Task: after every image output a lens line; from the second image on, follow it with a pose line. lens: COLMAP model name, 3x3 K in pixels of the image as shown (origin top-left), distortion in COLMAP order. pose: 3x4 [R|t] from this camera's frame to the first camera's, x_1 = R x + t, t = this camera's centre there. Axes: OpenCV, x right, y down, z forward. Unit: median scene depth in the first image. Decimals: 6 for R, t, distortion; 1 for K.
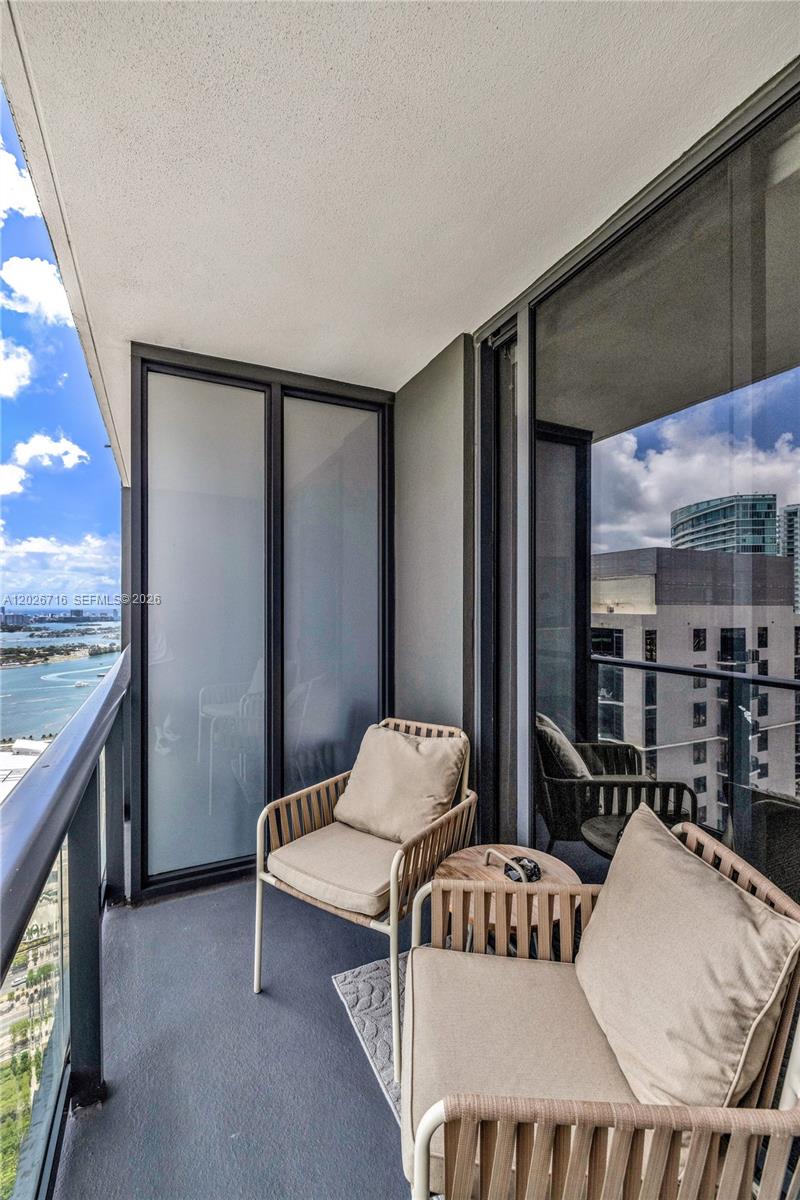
lens RADIAL K [[494.5, 0, 405.8], [0, 494.5, 604.6], [0, 0, 1]] dist [0.000238, 0.000488]
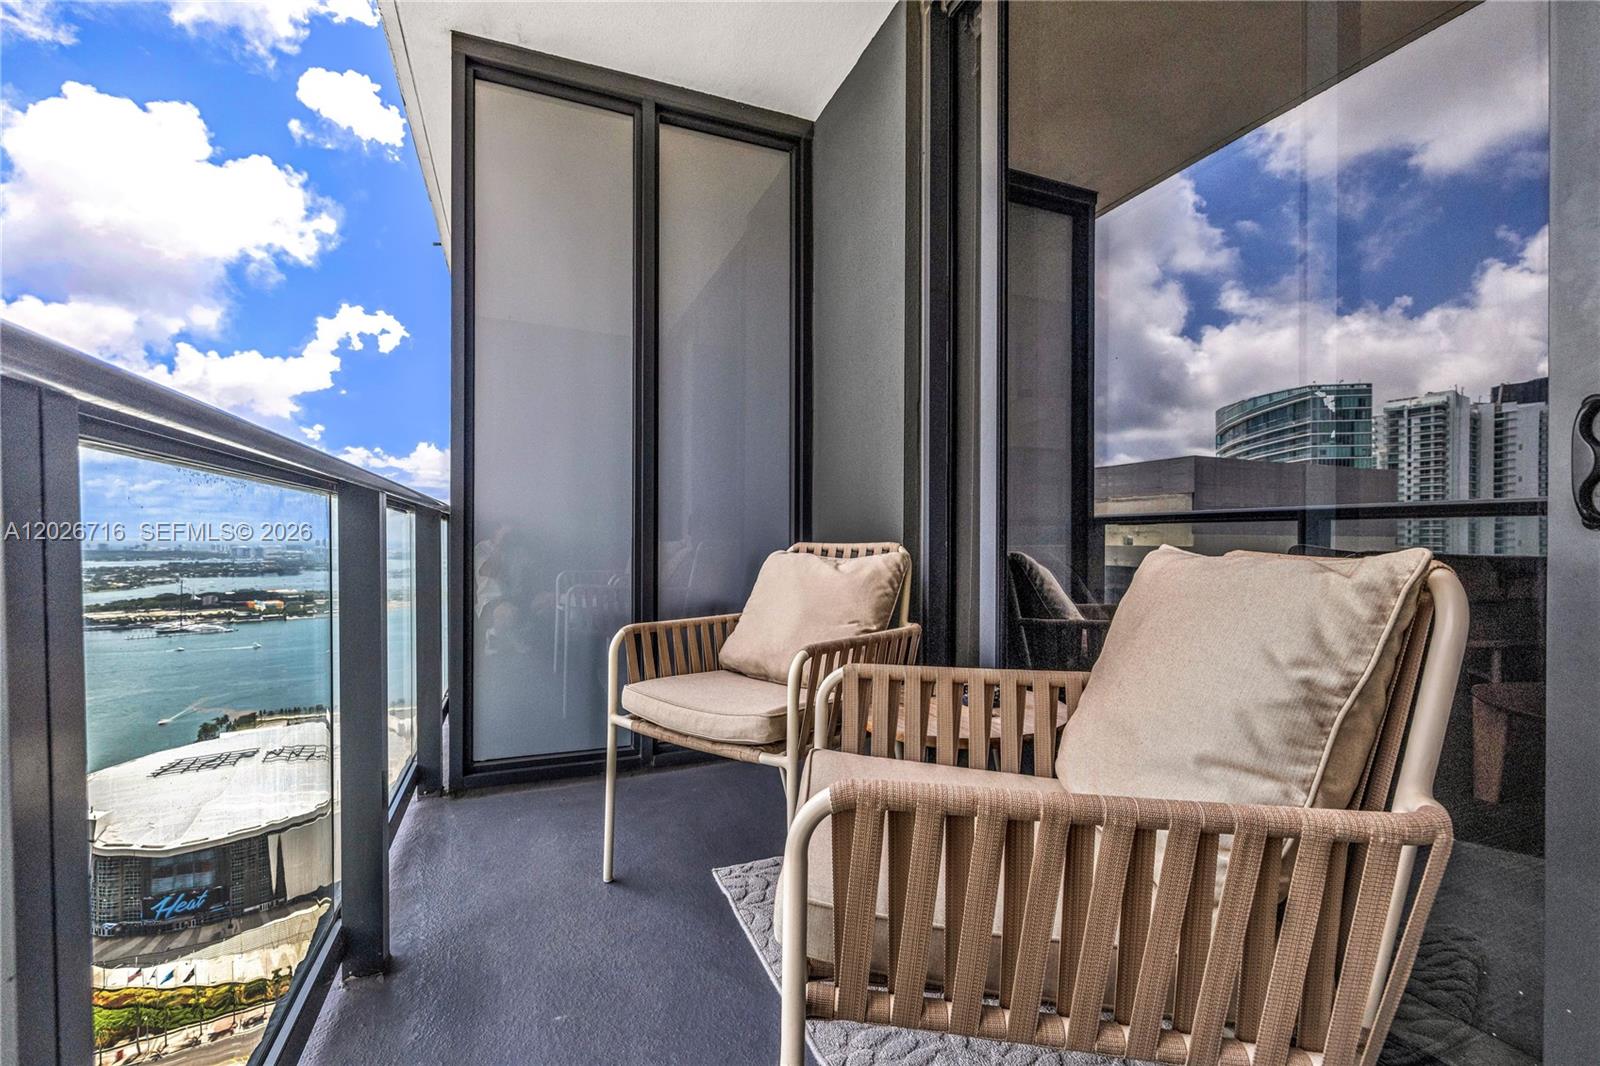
lens RADIAL K [[665.9, 0, 800.0], [0, 665.9, 533.0], [0, 0, 1]] dist [0.000957, 0.000443]
pose [[0.997869, 0.002807, -0.065191, 0.033827], [-0.002943, 0.999994, -0.001997, 0.248297], [0.065185, 0.002185, 0.997871, 0.050037]]
